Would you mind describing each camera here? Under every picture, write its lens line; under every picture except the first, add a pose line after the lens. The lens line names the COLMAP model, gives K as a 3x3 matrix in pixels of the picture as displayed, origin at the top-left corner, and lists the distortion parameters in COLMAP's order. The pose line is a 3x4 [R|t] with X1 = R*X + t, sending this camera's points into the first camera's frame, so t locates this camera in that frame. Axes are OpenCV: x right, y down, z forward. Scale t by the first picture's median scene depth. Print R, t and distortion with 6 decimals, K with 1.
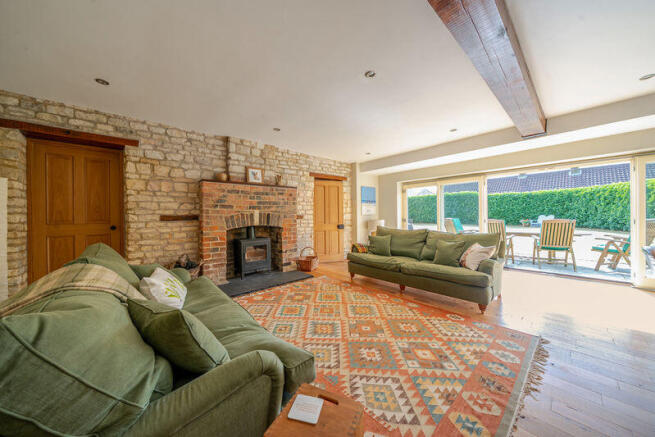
lens RADIAL K [[224.4, 0, 330.8], [0, 224.4, 217.8], [0, 0, 1]] dist [-0.002828, 0.000670]
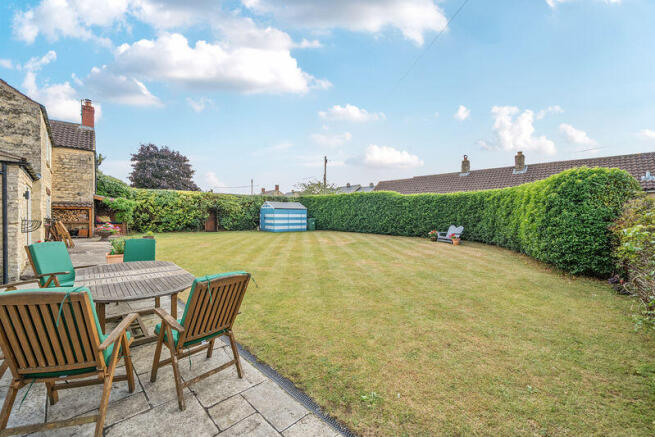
lens RADIAL K [[267.1, 0, 327.5], [0, 267.1, 218.6], [0, 0, 1]] dist [0.000423, 0.000047]
pose [[0.998765, 0.019672, 0.045622, 2.081891], [-0.019842, 0.999798, 0.003271, -0.127482], [-0.045549, -0.004172, 0.998953, 0.612448]]
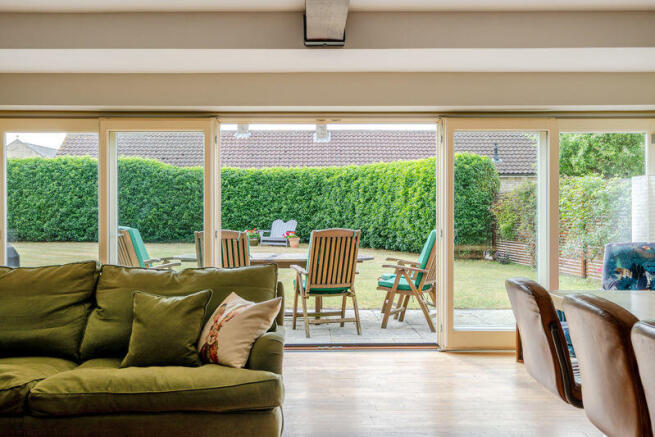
lens RADIAL K [[651.4, 0, 328.4], [0, 651.4, 219.0], [0, 0, 1]] dist [-0.022542, 0.000000]
pose [[0.661143, 0.007643, 0.750221, -0.037287], [0.000366, 0.999945, -0.010510, -0.000413], [-0.750259, 0.007223, 0.661104, 0.087077]]
